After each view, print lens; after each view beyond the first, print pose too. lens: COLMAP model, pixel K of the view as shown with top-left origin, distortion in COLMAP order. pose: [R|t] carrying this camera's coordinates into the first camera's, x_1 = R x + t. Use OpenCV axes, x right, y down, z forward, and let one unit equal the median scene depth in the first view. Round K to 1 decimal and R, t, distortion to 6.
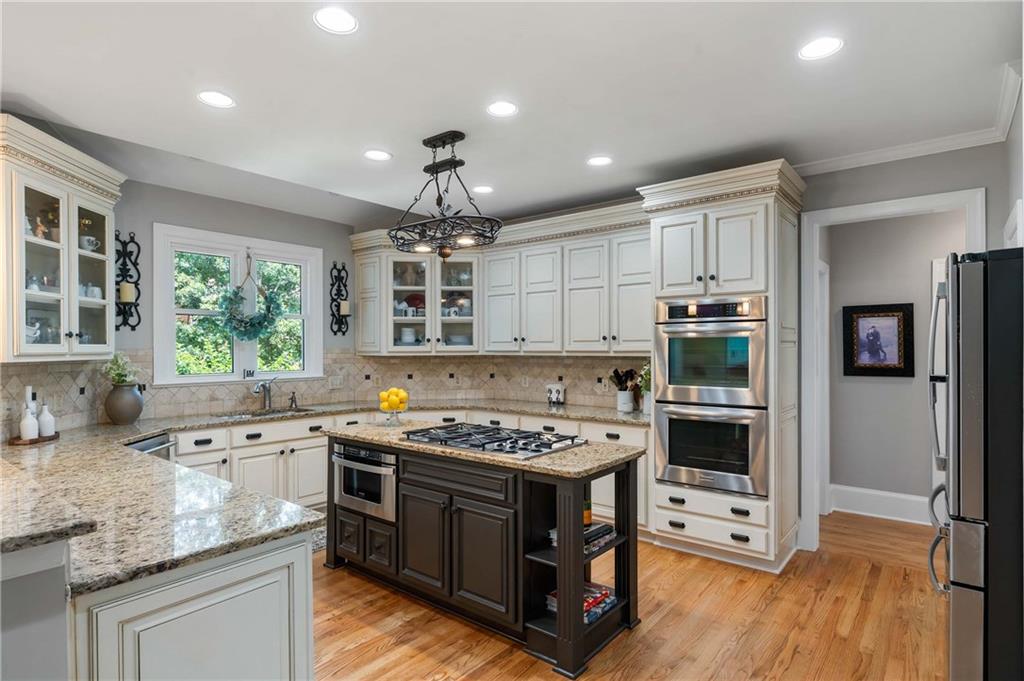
lens RADIAL K [[554.1, 0, 512.2], [0, 554.1, 347.8], [0, 0, 1]] dist [-0.054311, 0.001239]
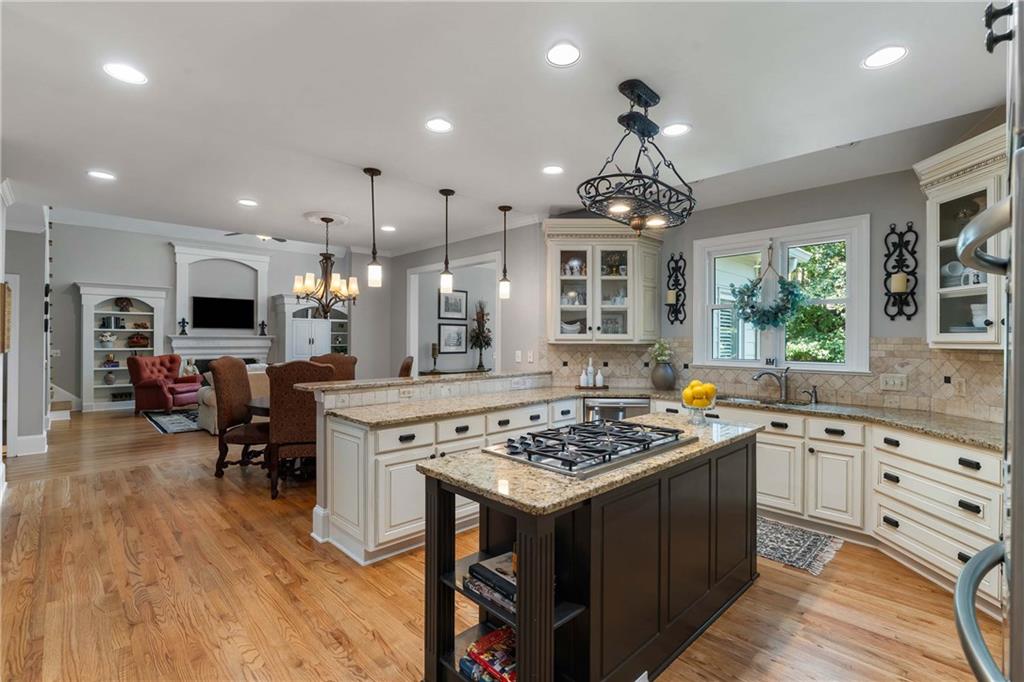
lens RADIAL K [[468.8, 0, 515.0], [0, 468.8, 337.1], [0, 0, 1]] dist [0.037103, -0.000045]
pose [[-0.132170, 0.001885, -0.991225, 0.442645], [-0.001449, 0.999997, 0.002095, -0.000121], [0.991226, 0.001714, -0.132167, 0.614083]]
